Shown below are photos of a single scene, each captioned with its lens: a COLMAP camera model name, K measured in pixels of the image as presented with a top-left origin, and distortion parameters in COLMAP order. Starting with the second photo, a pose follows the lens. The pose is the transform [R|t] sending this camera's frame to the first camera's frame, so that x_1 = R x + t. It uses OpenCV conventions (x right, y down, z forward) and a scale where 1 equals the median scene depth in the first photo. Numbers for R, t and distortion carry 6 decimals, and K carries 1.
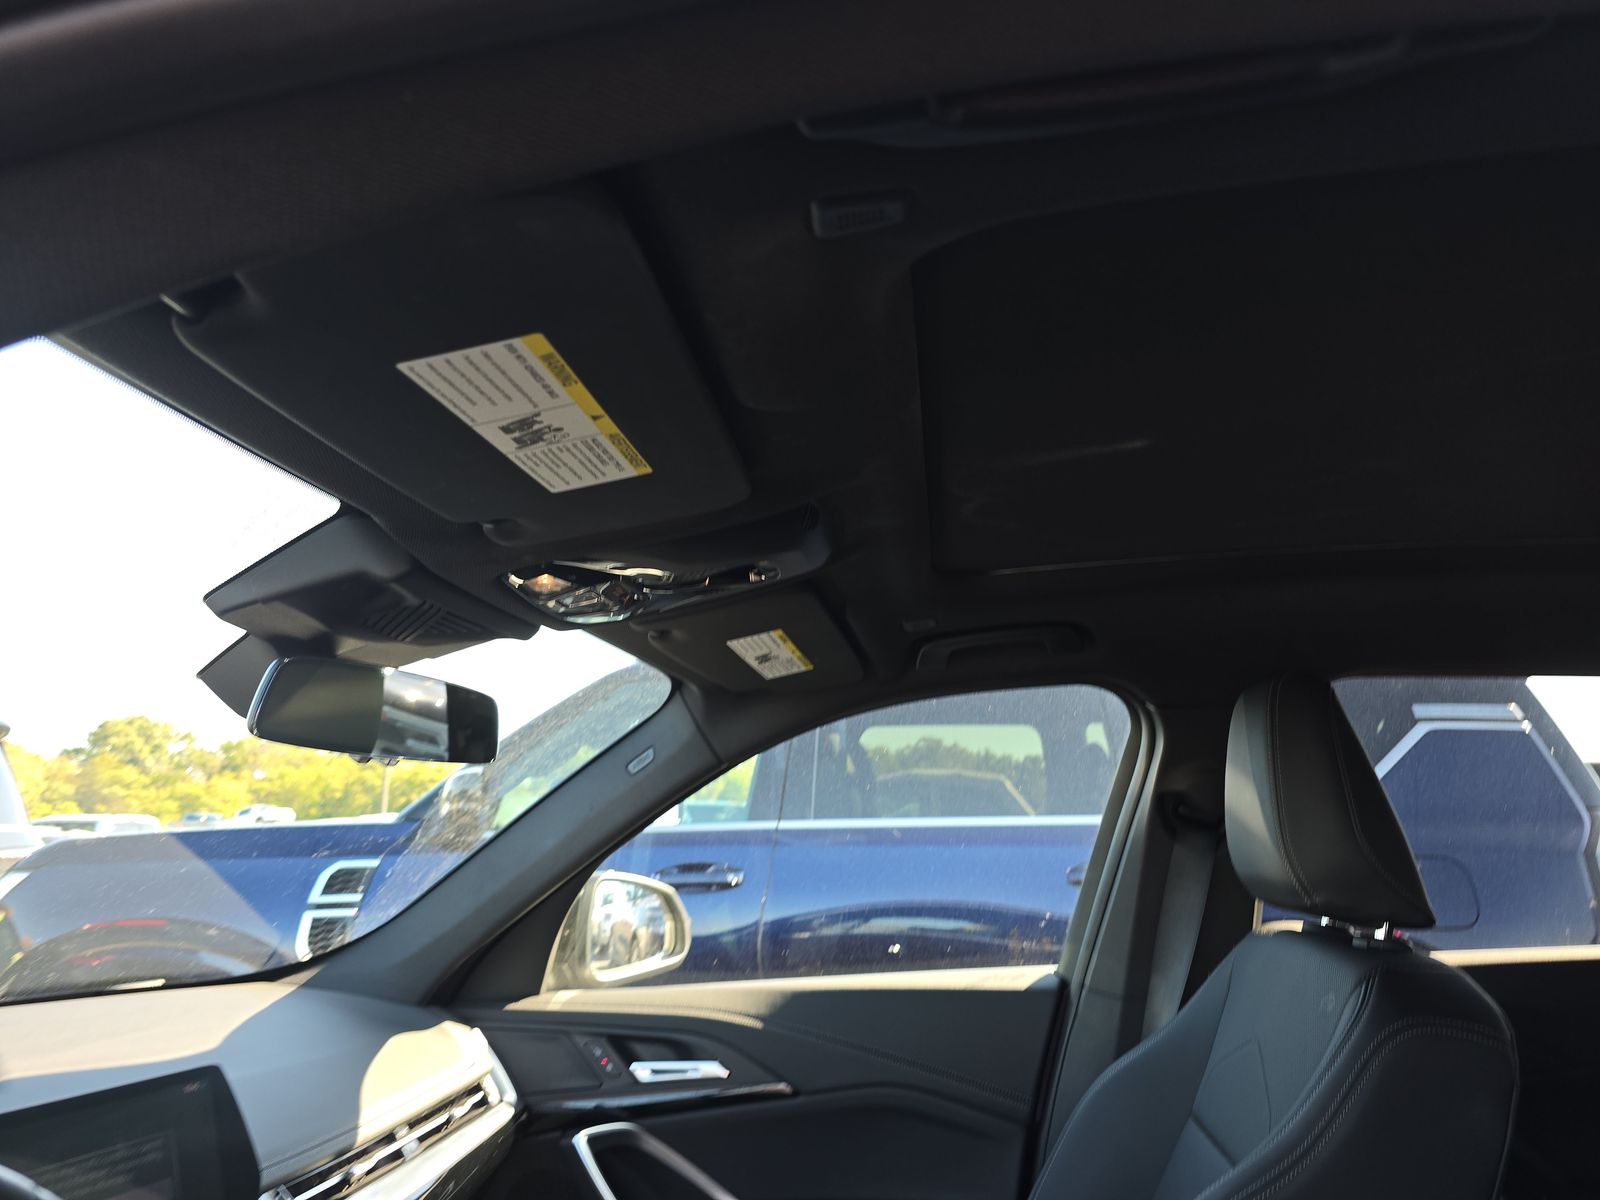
lens RADIAL K [[1108.7, 0, 794.2], [0, 1108.7, 550.7], [0, 0, 1]] dist [0.045335, -0.037568]
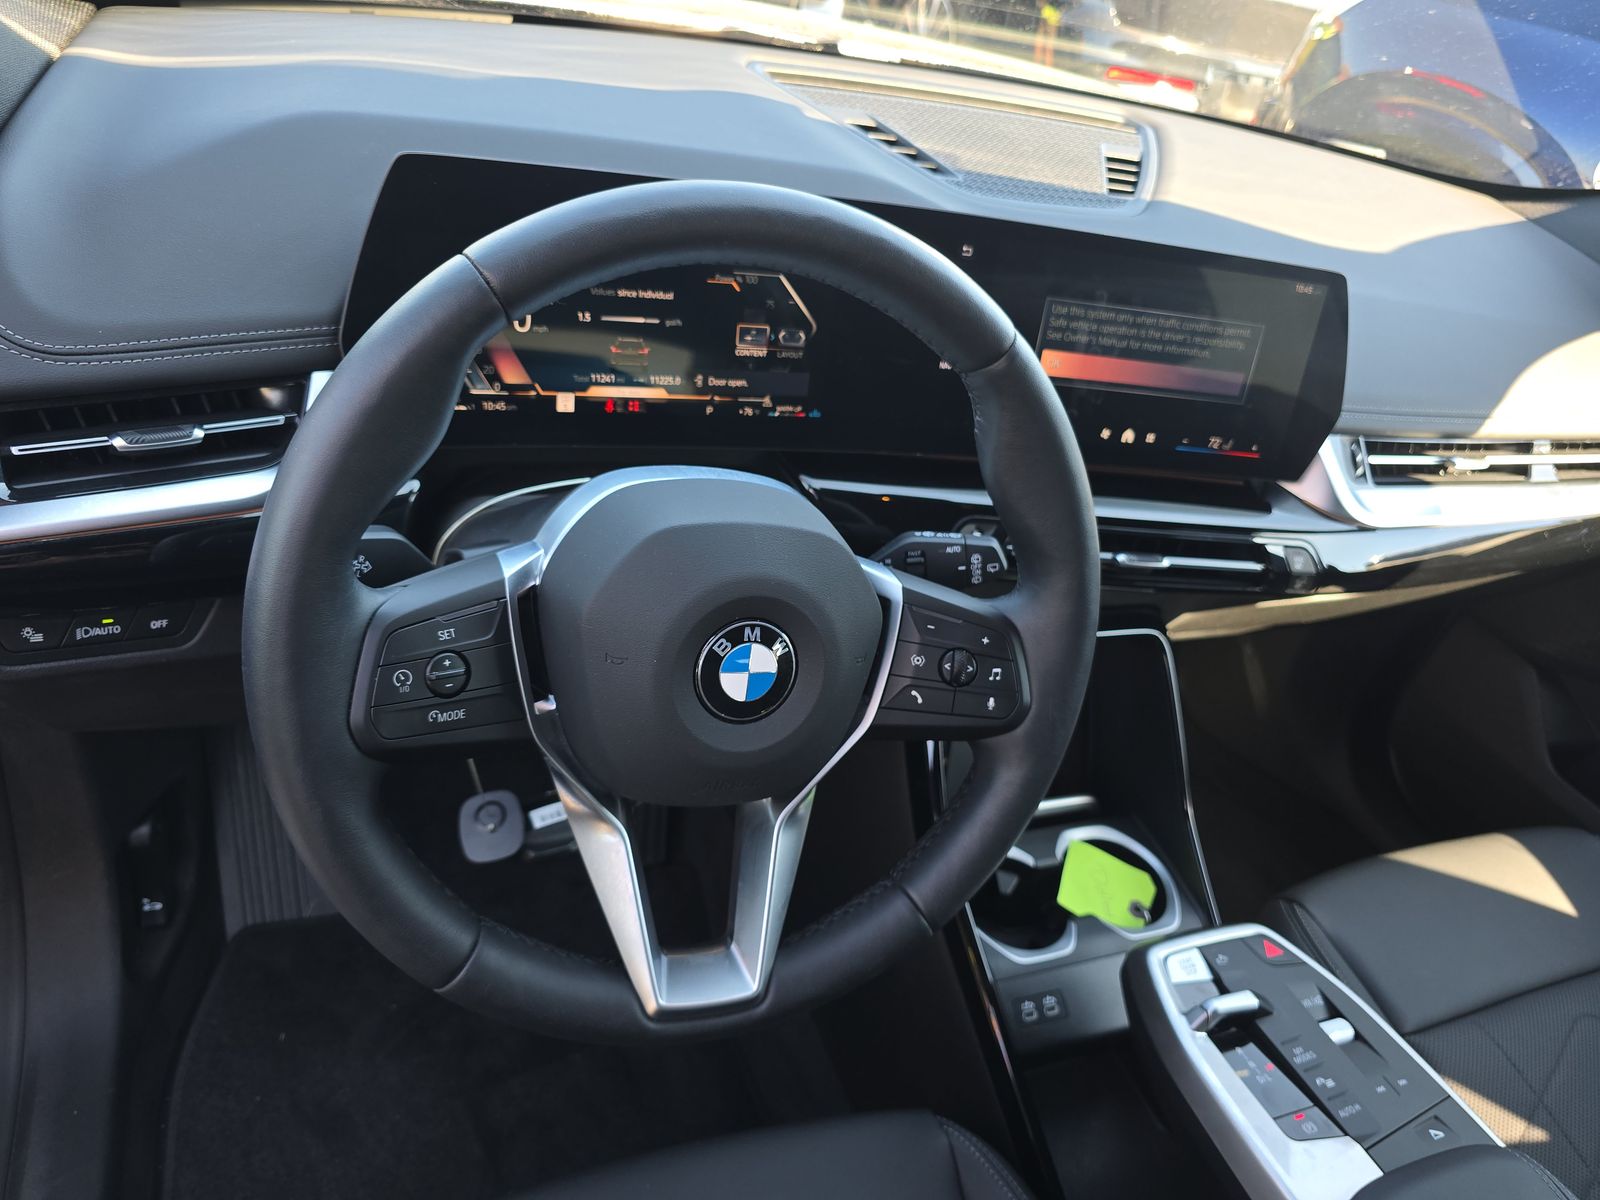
lens RADIAL K [[1108.7, 0, 812.8], [0, 1108.7, 608.5], [0, 0, 1]] dist [0.045335, -0.037568]
pose [[0.481255, 0.594979, -0.643734, -0.020222], [0.006098, 0.732080, 0.681192, 0.052148], [0.876560, -0.331752, 0.348689, 0.199652]]
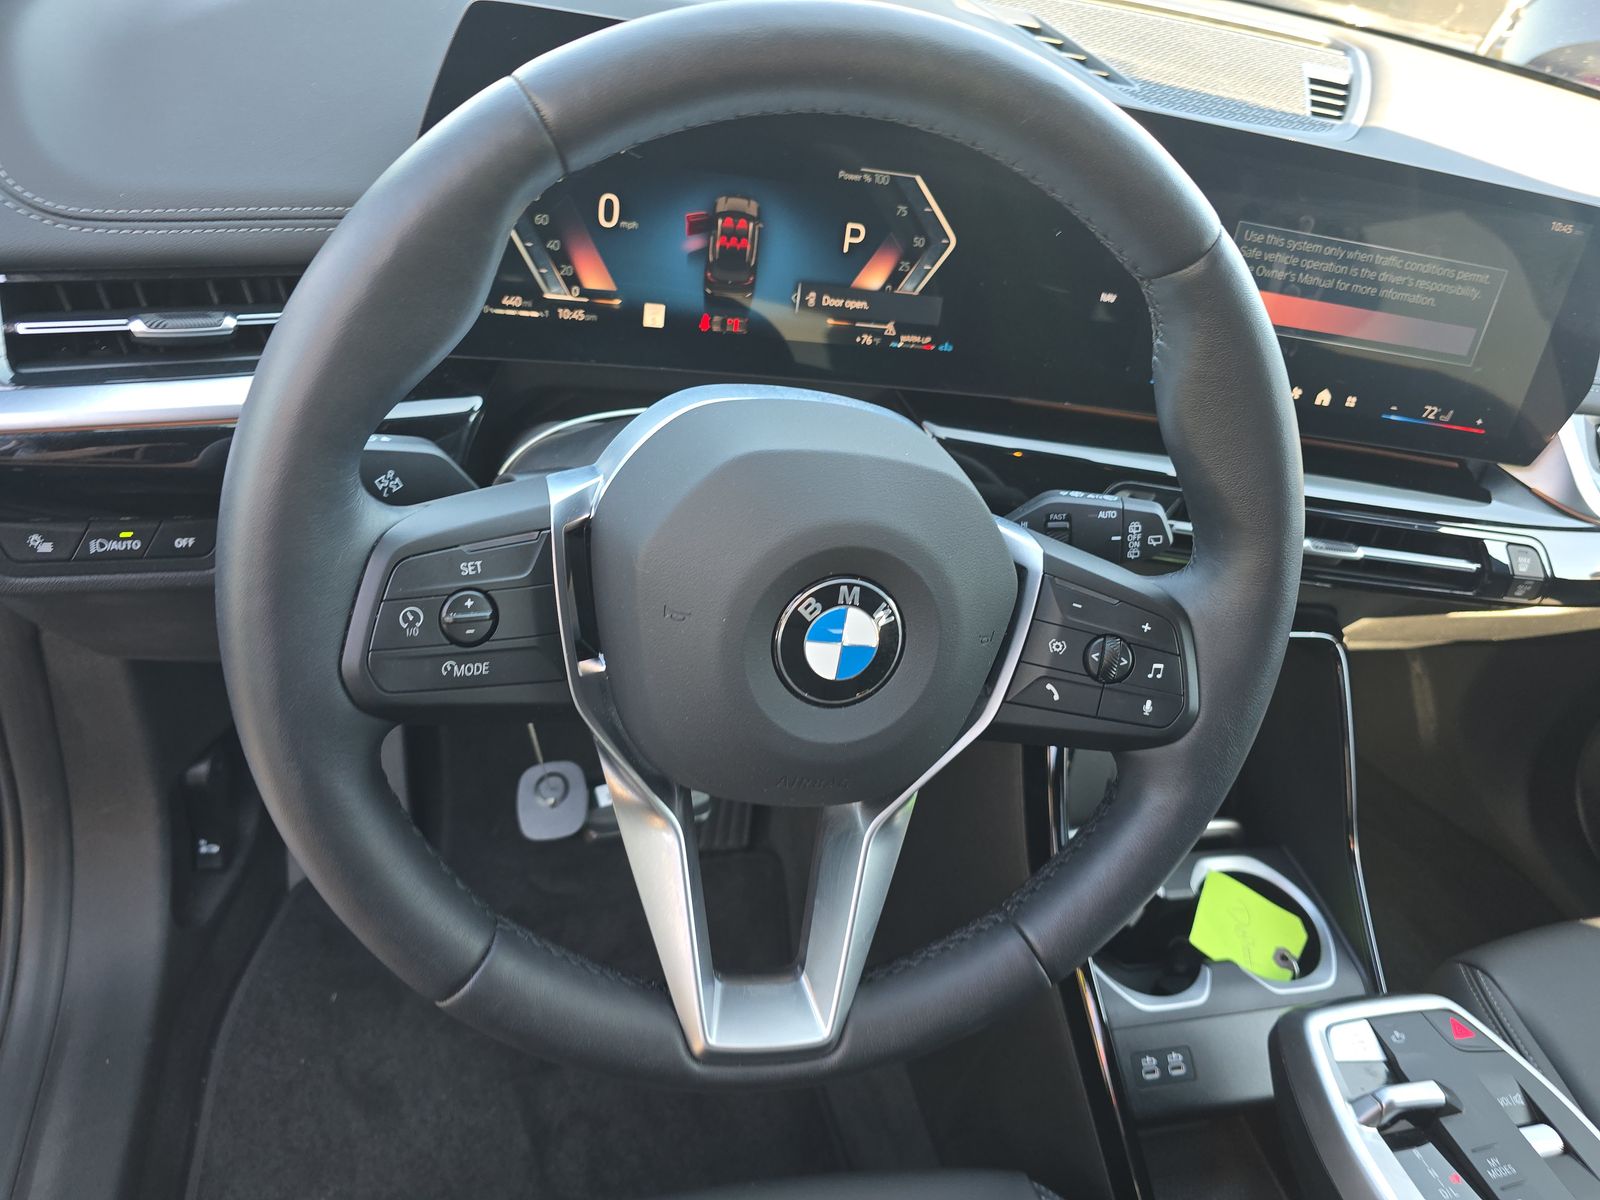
lens RADIAL K [[1108.7, 0, 800.4], [0, 1108.7, 598.2], [0, 0, 1]] dist [0.045335, -0.037568]
pose [[0.366612, 0.628134, -0.686326, -0.063697], [0.032067, 0.728719, 0.684062, 0.106461], [0.929821, -0.272794, 0.247015, 0.221798]]
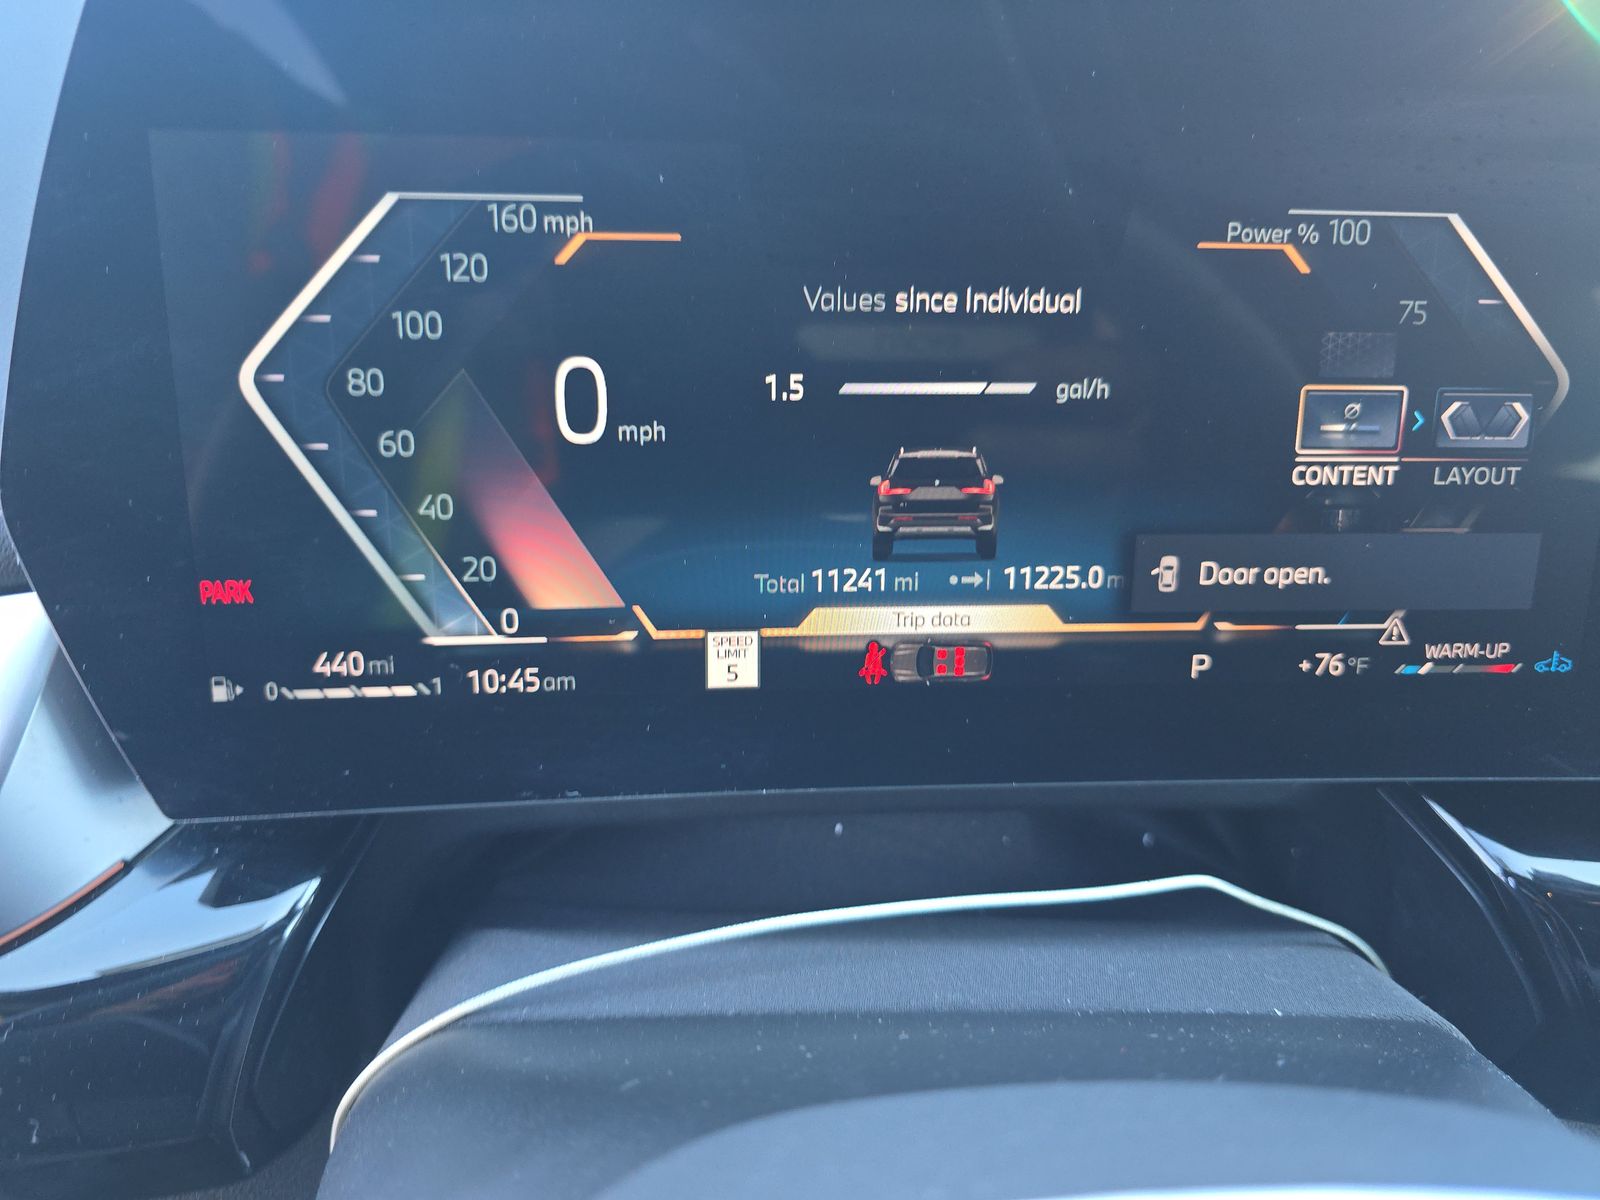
lens RADIAL K [[1108.7, 0, 804.0], [0, 1108.7, 602.0], [0, 0, 1]] dist [0.045335, -0.037568]
pose [[0.218982, 0.471347, -0.854329, -0.285429], [0.213836, 0.831112, 0.513348, 0.218517], [0.952009, -0.295101, 0.081208, 0.294723]]
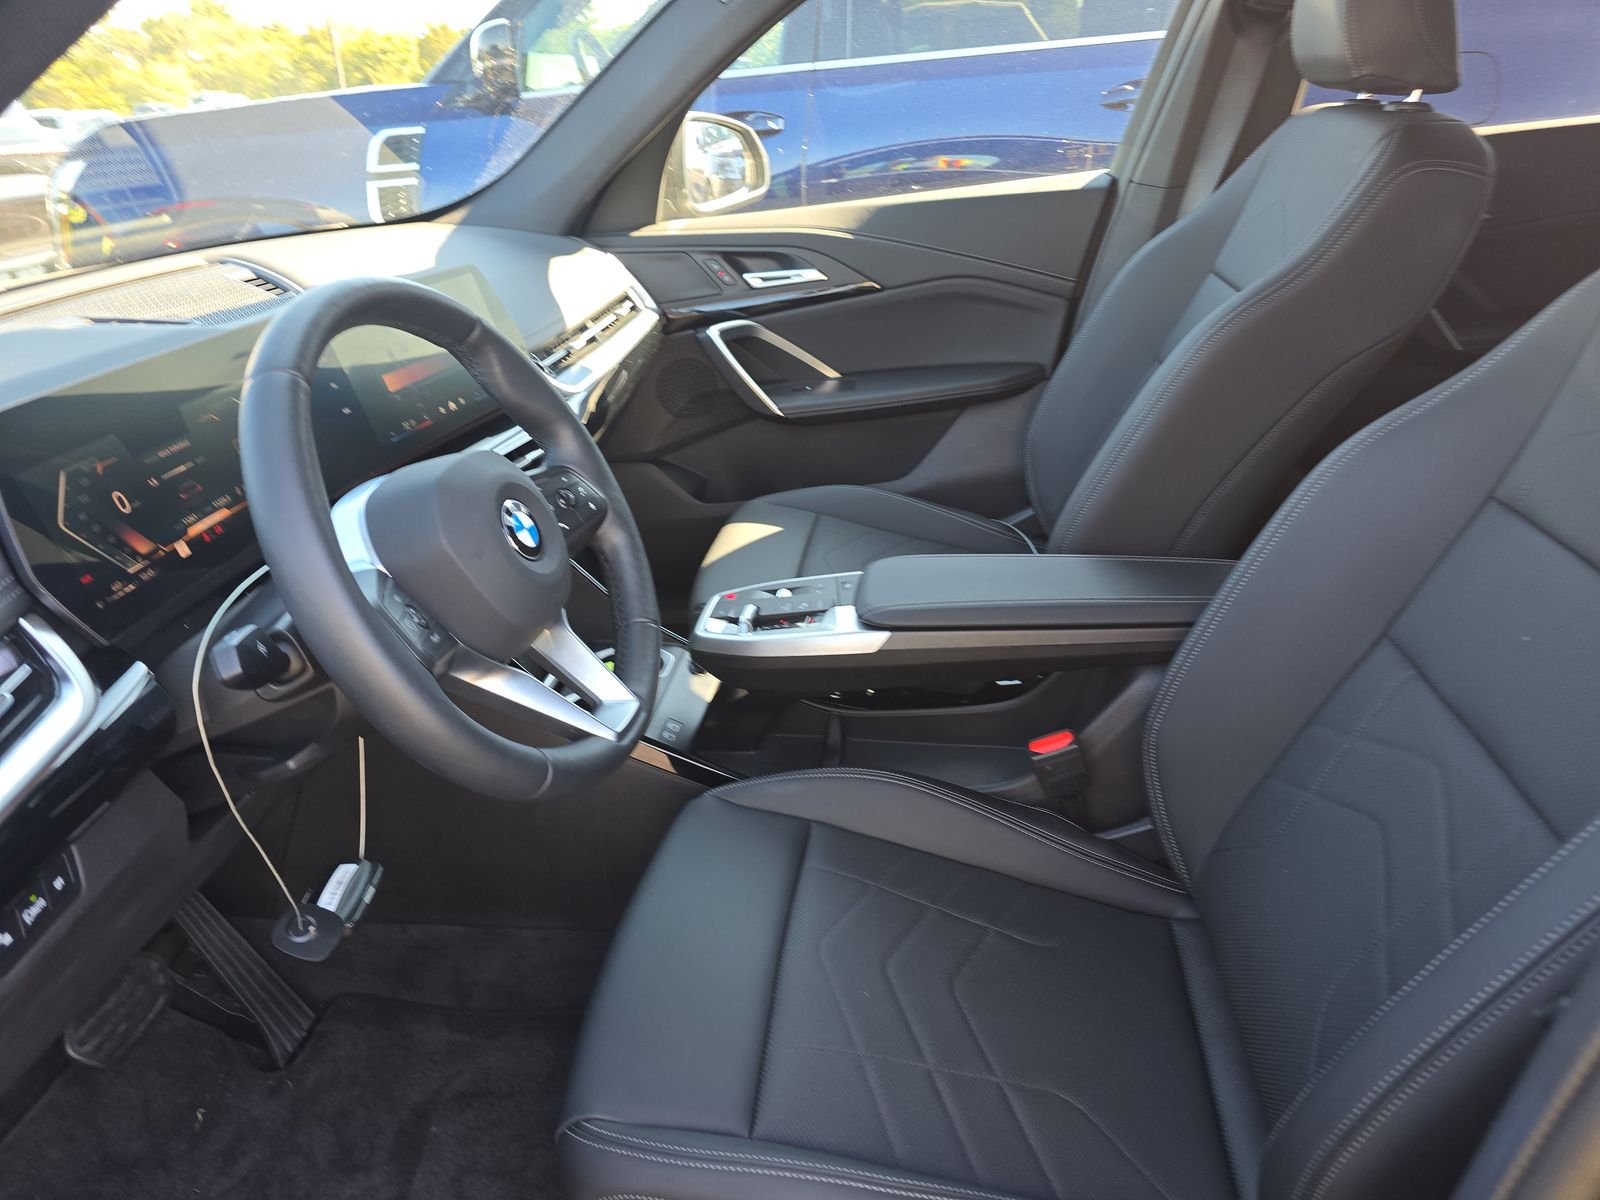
lens RADIAL K [[1108.7, 0, 807.0], [0, 1108.7, 603.6], [0, 0, 1]] dist [0.045335, -0.037568]
pose [[0.998026, -0.062619, -0.004714, -0.095649], [0.051735, 0.777374, 0.626907, -0.013647], [-0.035592, -0.625914, 0.779080, -0.159488]]
